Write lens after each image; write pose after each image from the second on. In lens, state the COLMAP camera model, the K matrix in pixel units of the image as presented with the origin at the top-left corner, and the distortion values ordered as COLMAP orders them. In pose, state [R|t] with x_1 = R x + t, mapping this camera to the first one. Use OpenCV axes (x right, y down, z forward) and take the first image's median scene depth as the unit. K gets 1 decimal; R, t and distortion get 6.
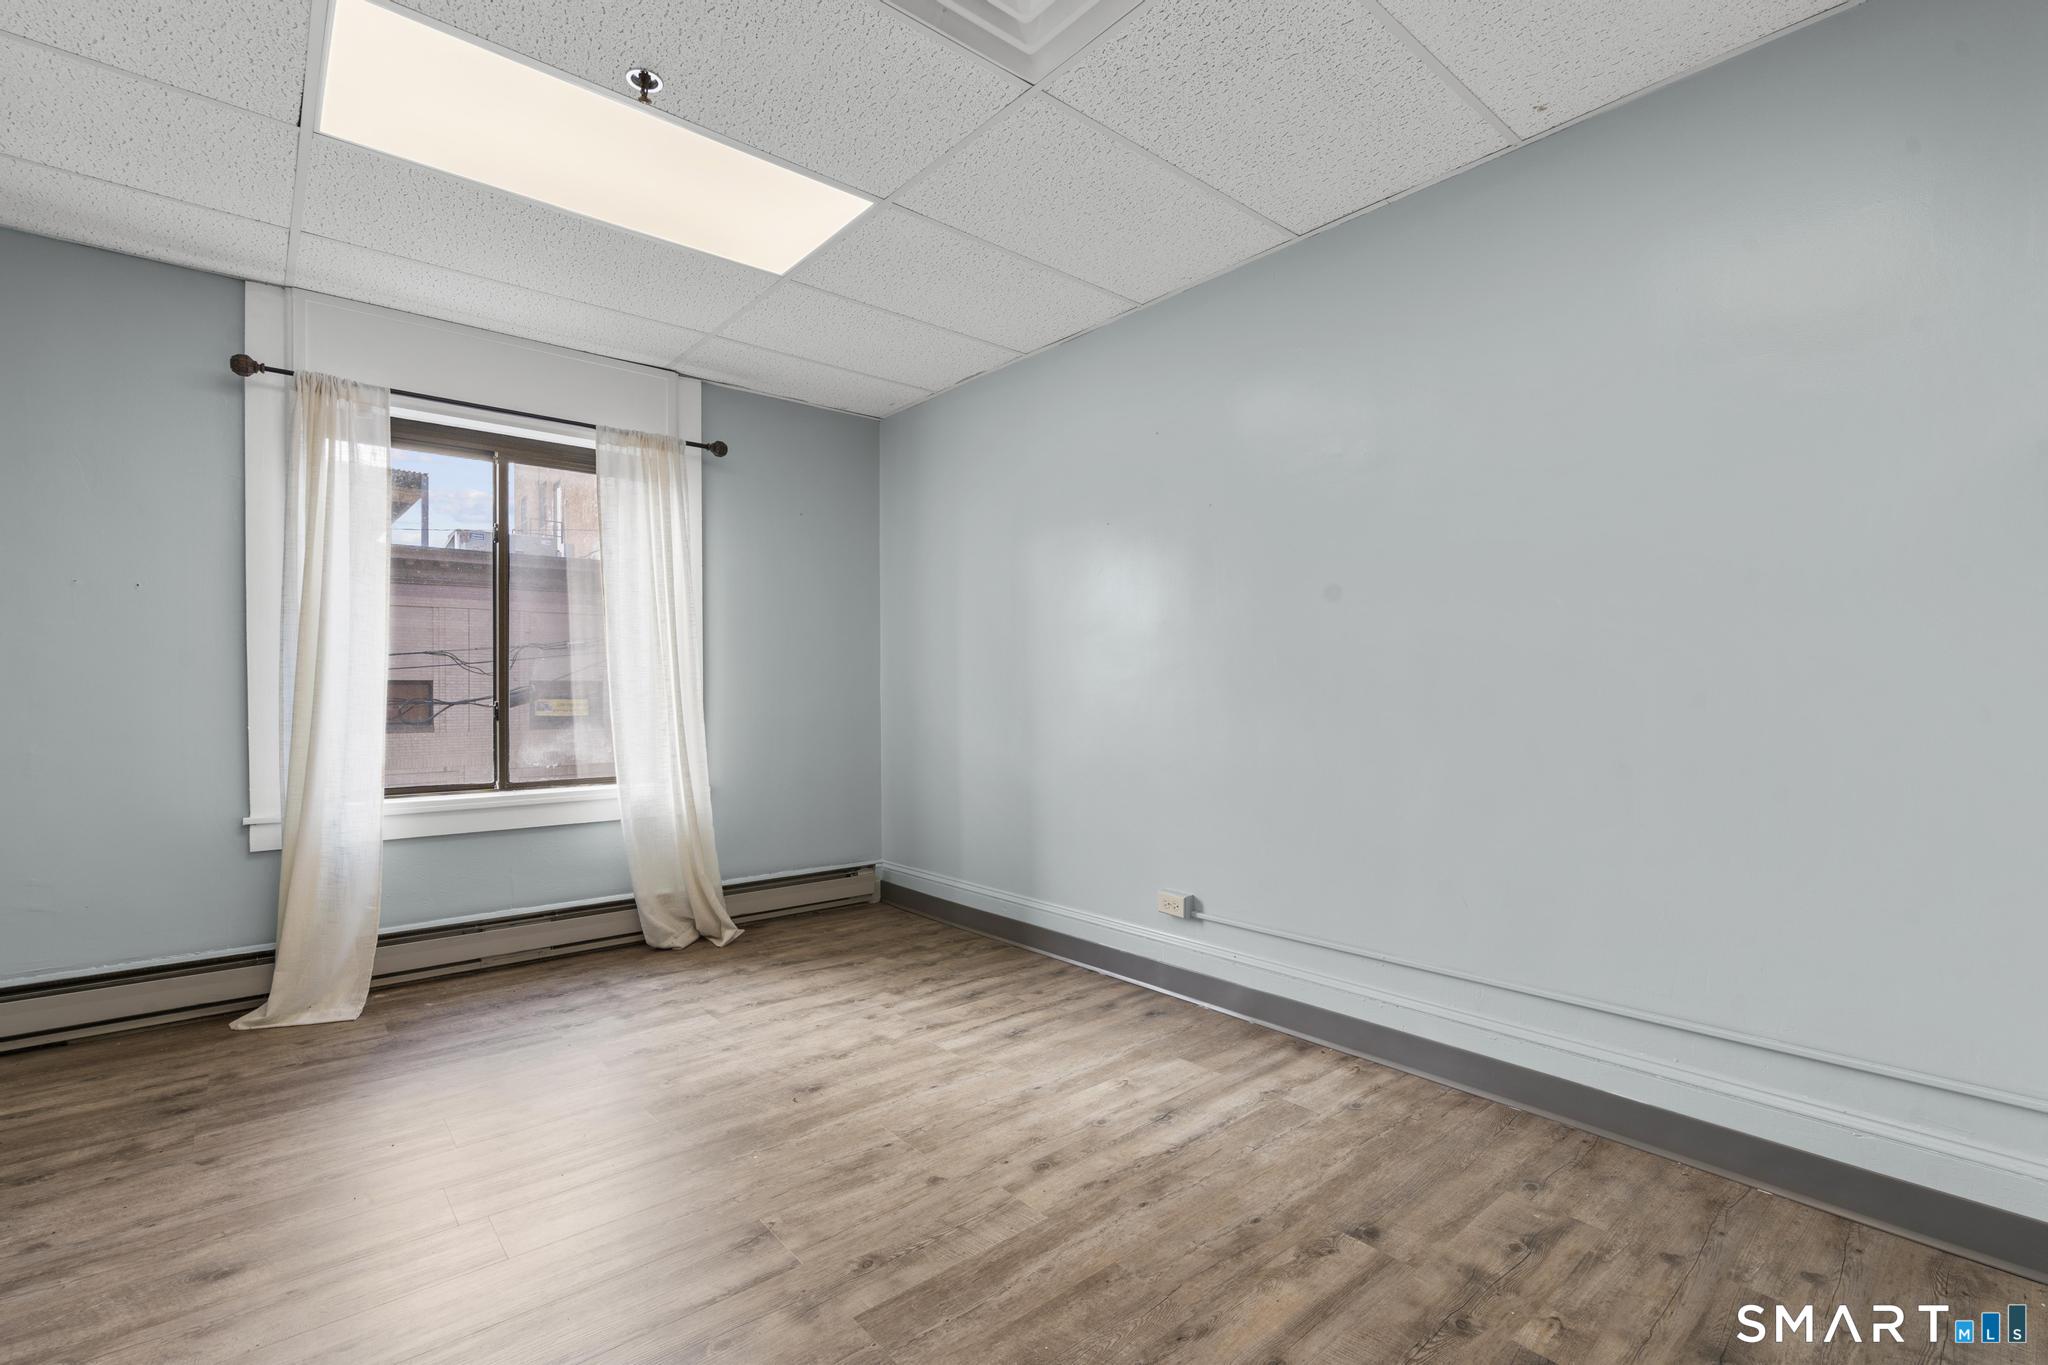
lens RADIAL K [[930.5, 0, 1014.6], [0, 930.5, 690.6], [0, 0, 1]] dist [0.019238, 0.000356]
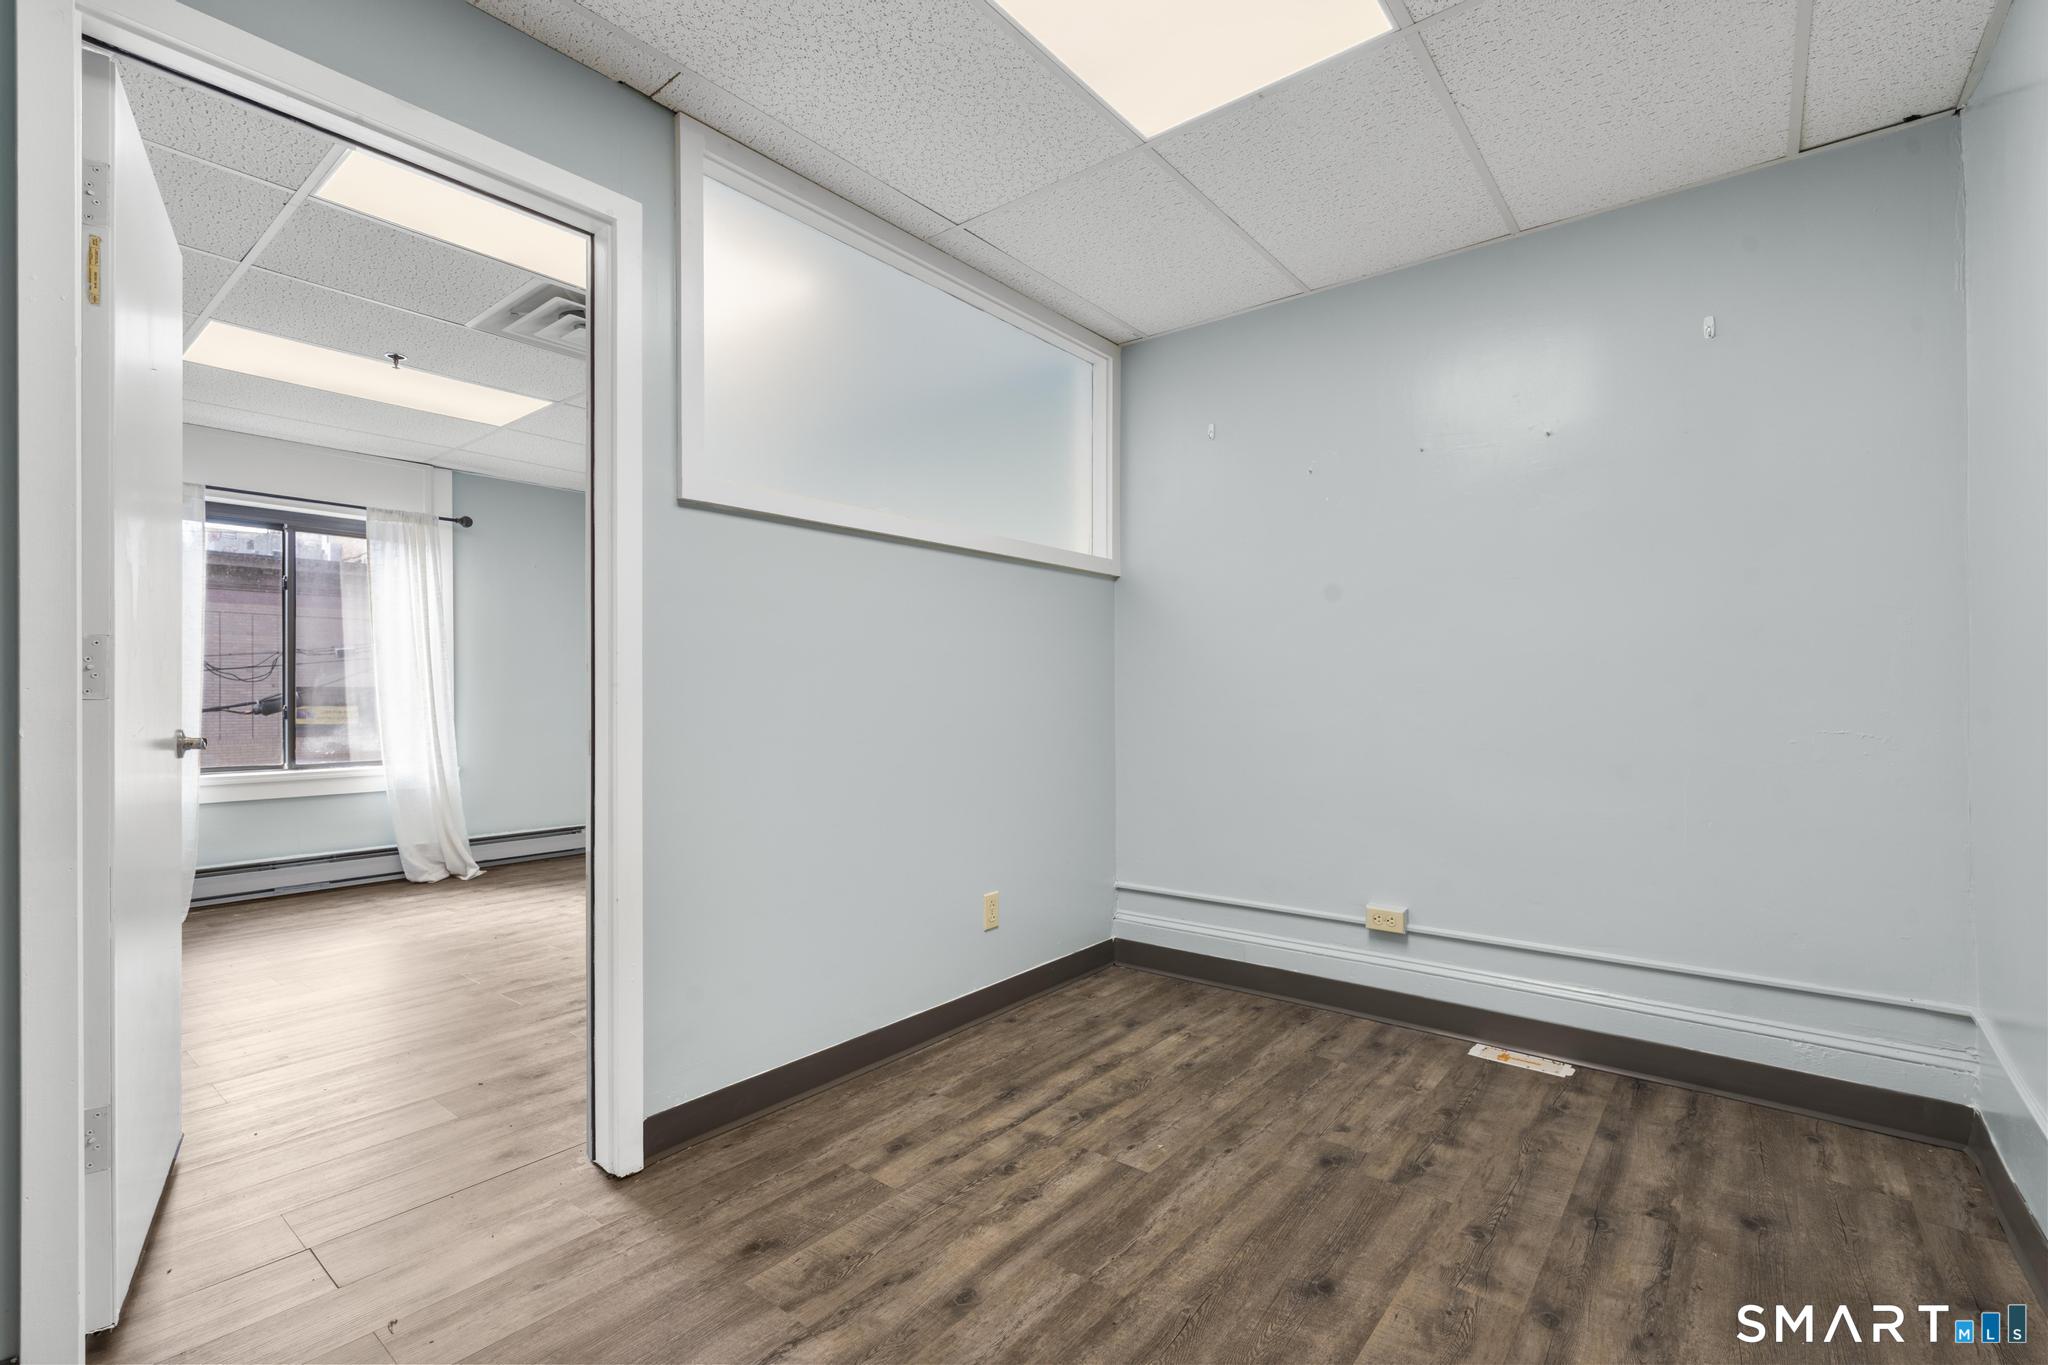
lens RADIAL K [[915.0, 0, 1016.7], [0, 915.0, 690.1], [0, 0, 1]] dist [-0.002502, 0.002794]
pose [[0.981448, -0.002747, 0.191707, 0.233422], [0.003930, 0.999976, -0.005789, 0.001265], [-0.191687, 0.006435, 0.981435, -0.504279]]
